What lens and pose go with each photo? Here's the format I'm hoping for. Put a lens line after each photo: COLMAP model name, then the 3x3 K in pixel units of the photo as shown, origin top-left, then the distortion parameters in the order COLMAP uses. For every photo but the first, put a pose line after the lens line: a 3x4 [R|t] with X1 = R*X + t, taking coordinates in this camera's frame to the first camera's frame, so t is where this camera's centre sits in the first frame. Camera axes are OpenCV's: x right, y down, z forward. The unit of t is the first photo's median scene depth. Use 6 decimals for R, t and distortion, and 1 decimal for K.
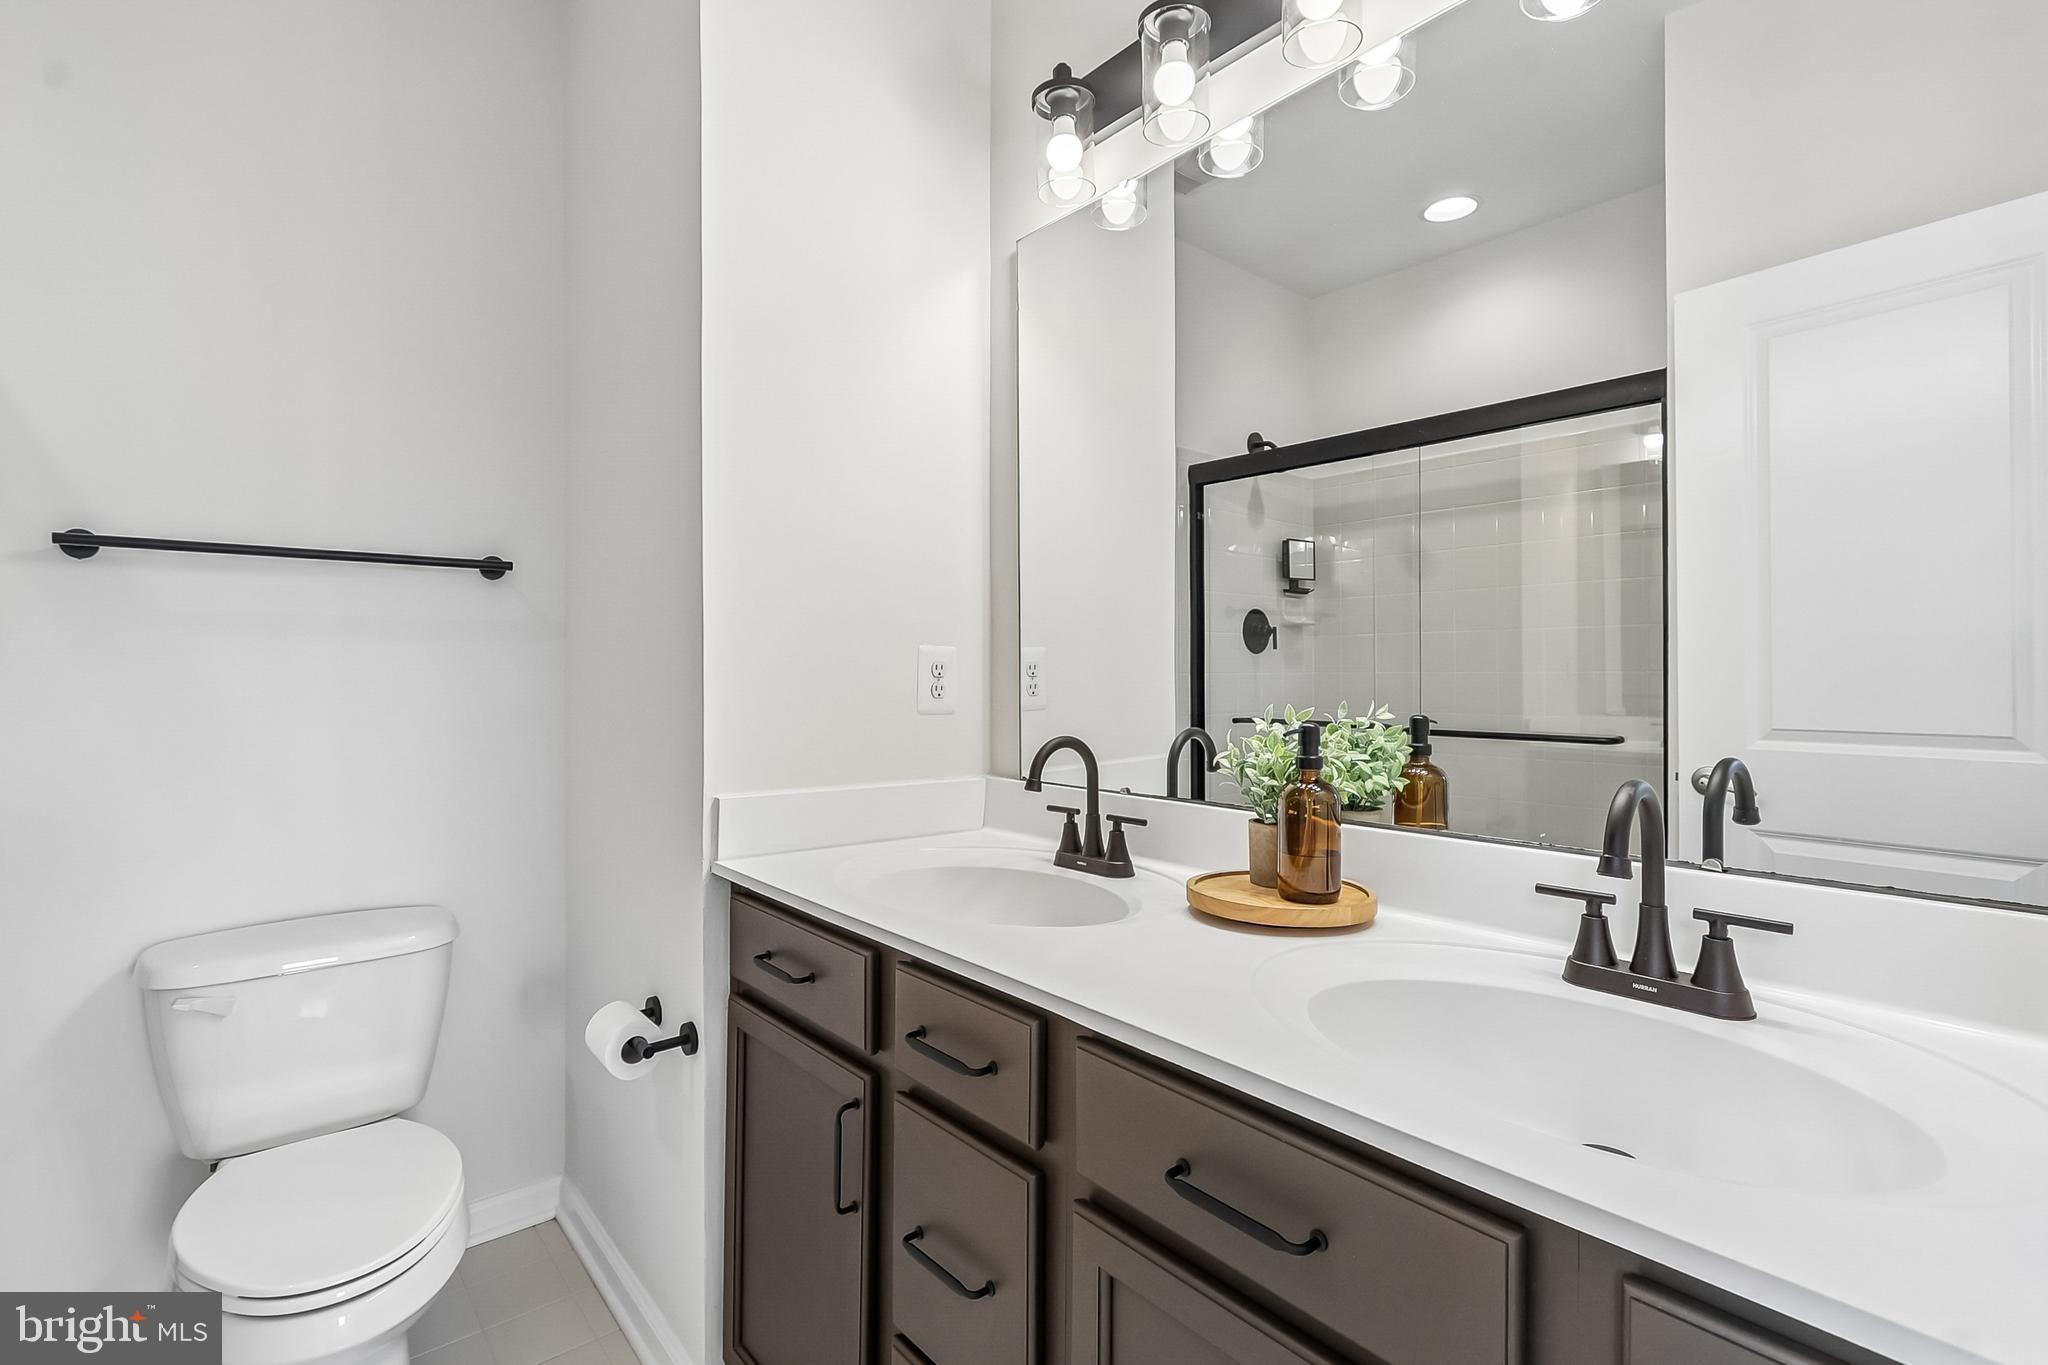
lens RADIAL K [[950.1, 0, 1016.2], [0, 950.1, 666.8], [0, 0, 1]] dist [0.004131, -0.001562]
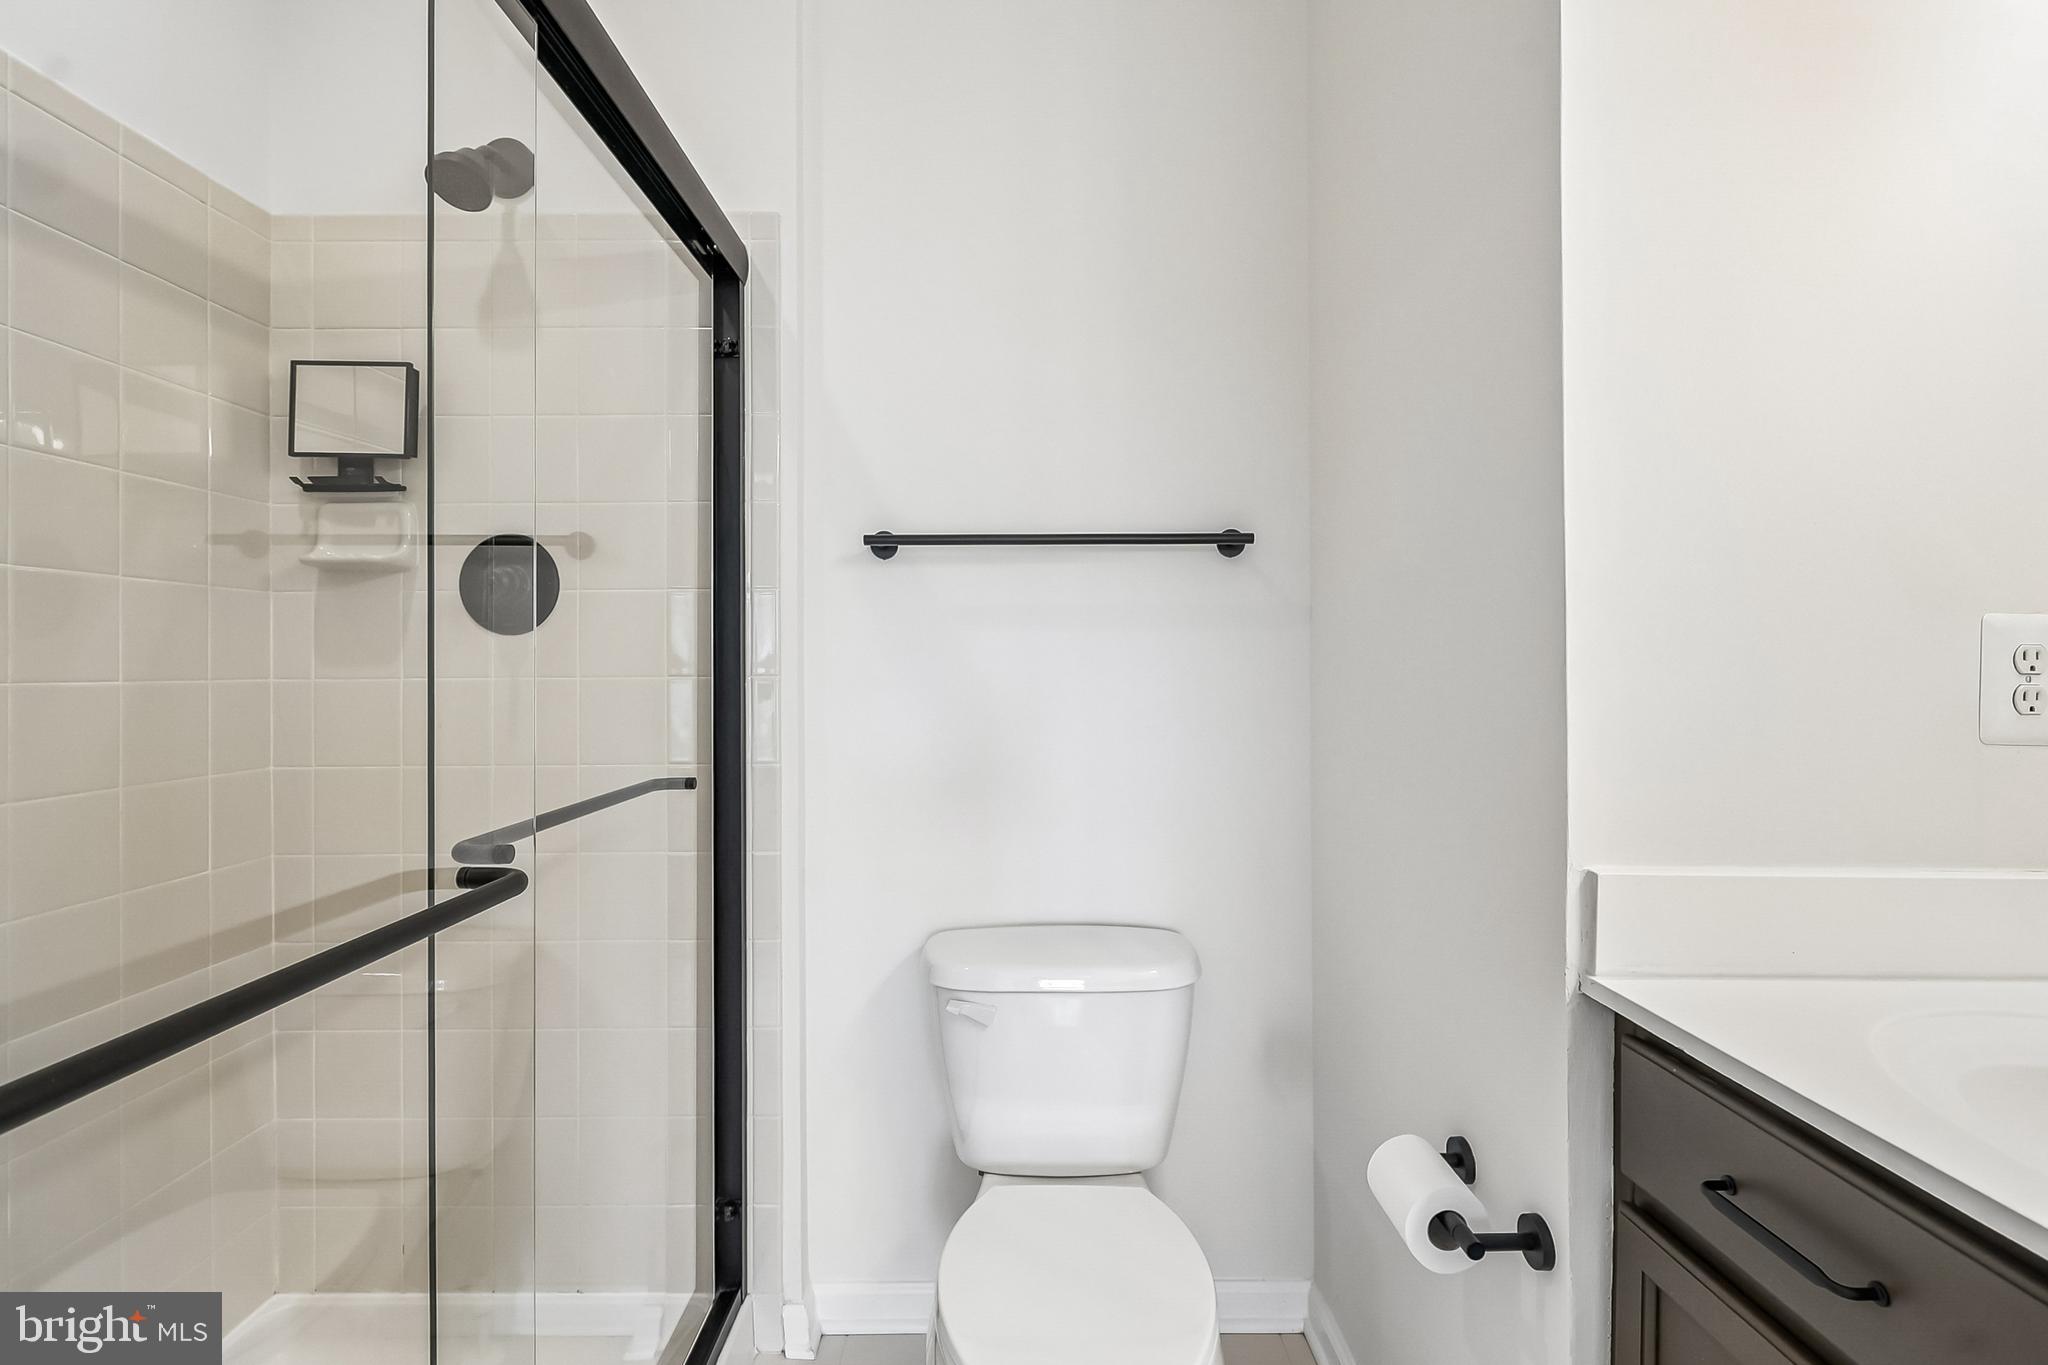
lens RADIAL K [[950.1, 0, 1026.2], [0, 950.1, 677.1], [0, 0, 1]] dist [0.004131, -0.001562]
pose [[0.778042, 0.007109, -0.628172, -0.208003], [0.004809, 0.999839, 0.017271, 0.000894], [0.628194, -0.016459, 0.777883, 0.291872]]
